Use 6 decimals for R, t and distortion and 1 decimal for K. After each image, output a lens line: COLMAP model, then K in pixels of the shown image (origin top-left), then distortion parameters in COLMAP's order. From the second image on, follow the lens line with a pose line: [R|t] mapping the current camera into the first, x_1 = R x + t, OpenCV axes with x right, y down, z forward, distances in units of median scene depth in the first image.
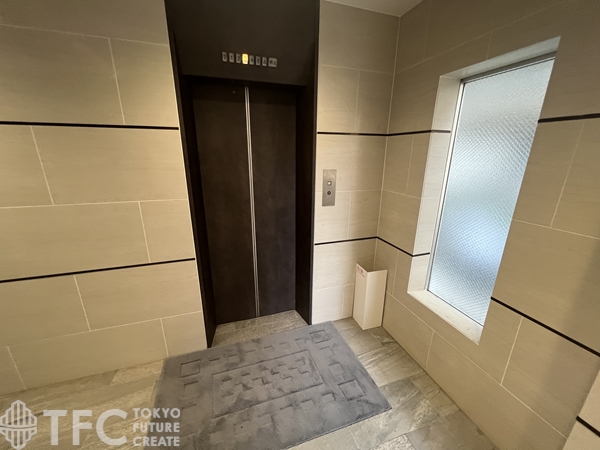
lens RADIAL K [[243.9, 0, 300.0], [0, 243.9, 225.0], [0, 0, 1]] dist [-0.004195, 0.000109]
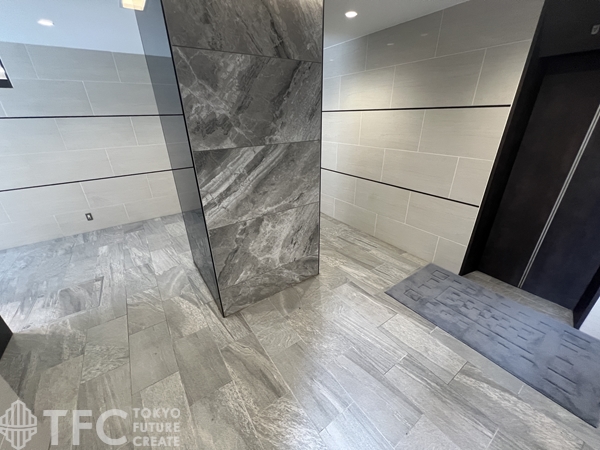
lens RADIAL K [[239.1, 0, 300.0], [0, 239.1, 225.0], [0, 0, 1]] dist [0.001135, 0.000330]
pose [[0.280404, 0.383037, -0.880146, 0.491512], [-0.262791, 0.912532, 0.313409, 0.075359], [0.923209, 0.143413, 0.356537, -0.368051]]
